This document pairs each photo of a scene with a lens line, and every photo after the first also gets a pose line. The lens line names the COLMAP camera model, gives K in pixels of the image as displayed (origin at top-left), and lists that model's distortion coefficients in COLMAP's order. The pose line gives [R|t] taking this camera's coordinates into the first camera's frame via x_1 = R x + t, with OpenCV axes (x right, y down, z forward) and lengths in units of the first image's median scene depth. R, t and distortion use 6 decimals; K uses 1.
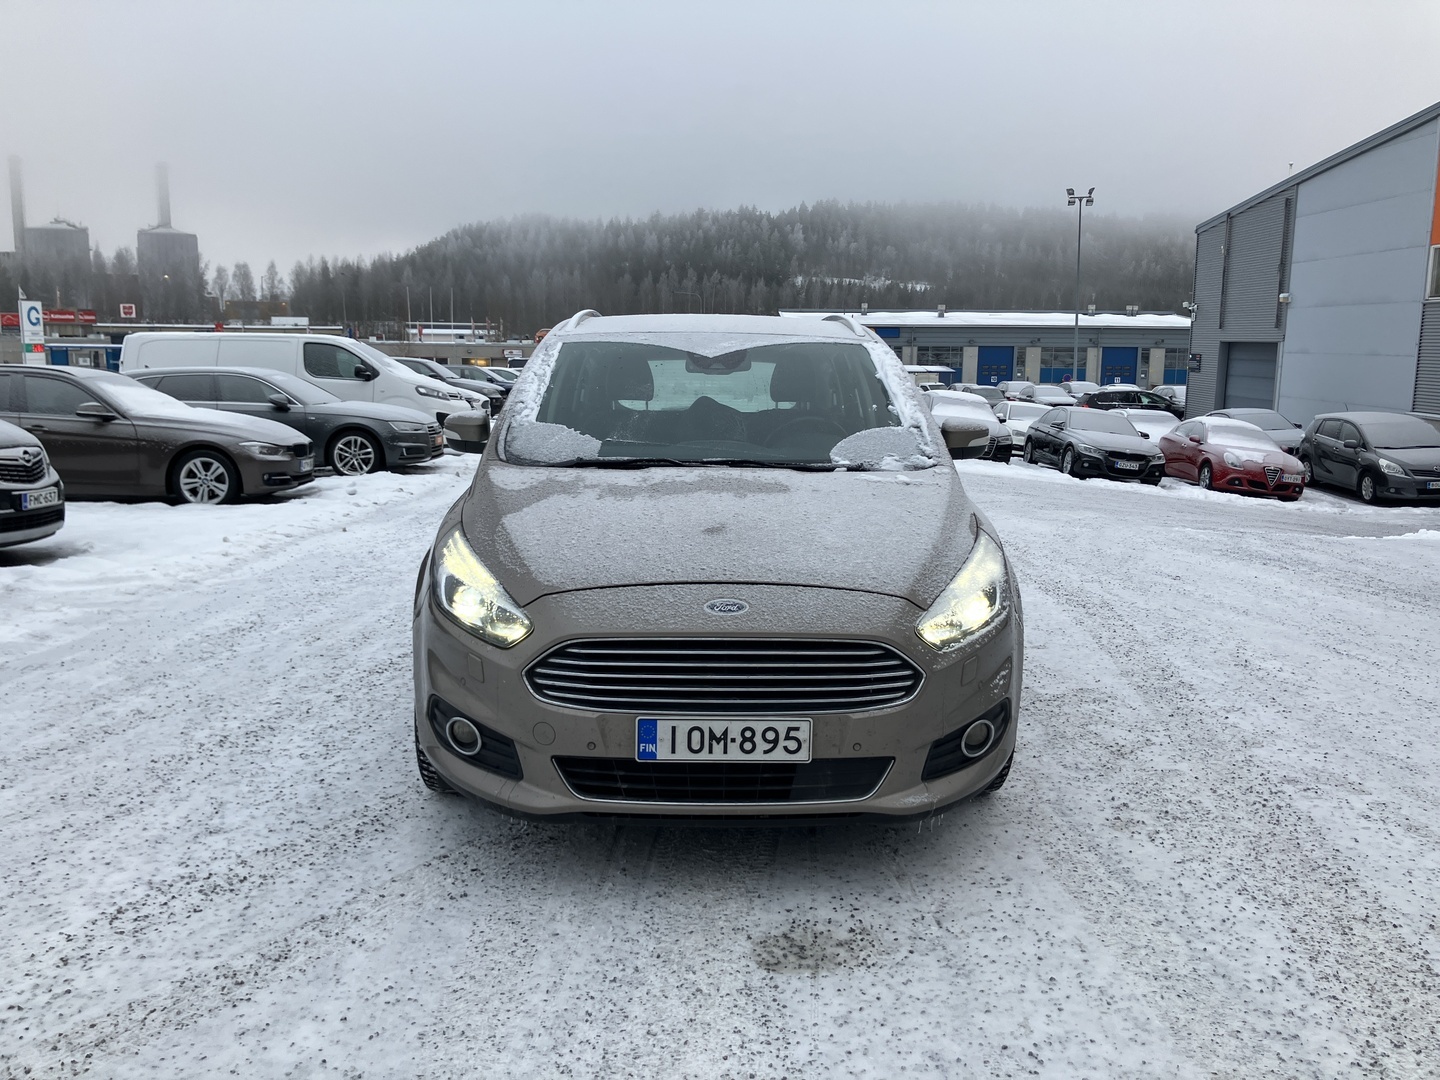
lens RADIAL K [[1196.2, 0, 720.0], [0, 1196.2, 540.0], [0, 0, 1]] dist [0.014286, -0.004764]
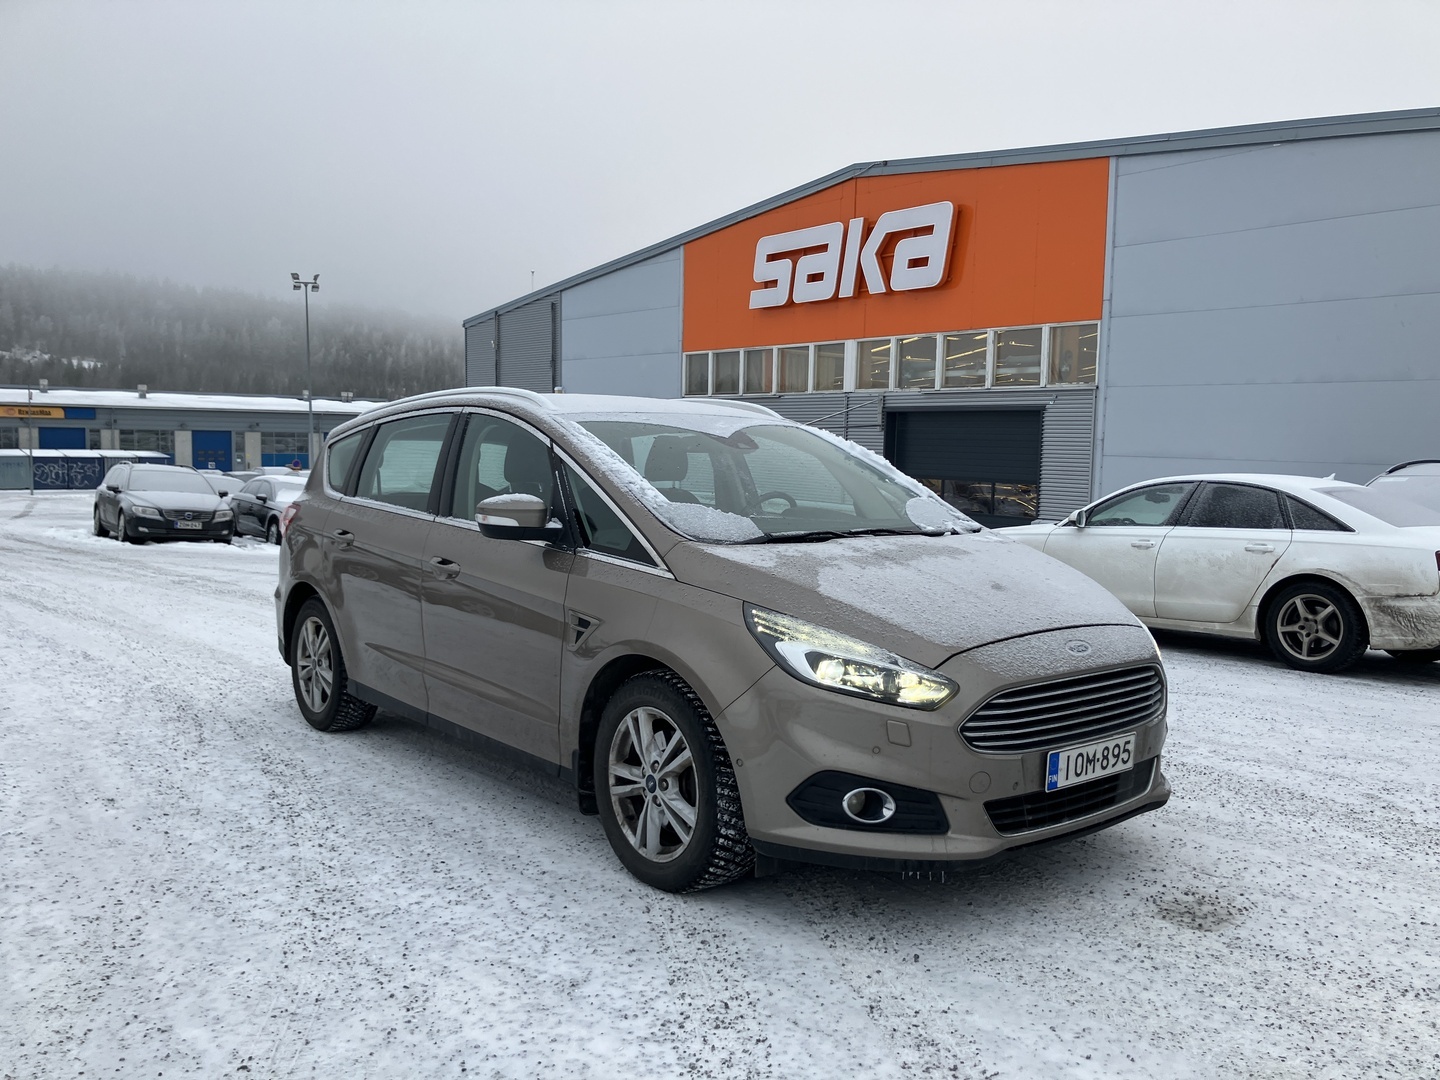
lens RADIAL K [[1188.2, 0, 739.4], [0, 1188.2, 582.7], [0, 0, 1]] dist [0.011098, 0.019144]
pose [[0.789335, -0.070634, 0.609887, -0.905323], [0.091420, 0.995808, -0.002989, -0.033561], [-0.607119, 0.058115, 0.792483, 0.252977]]
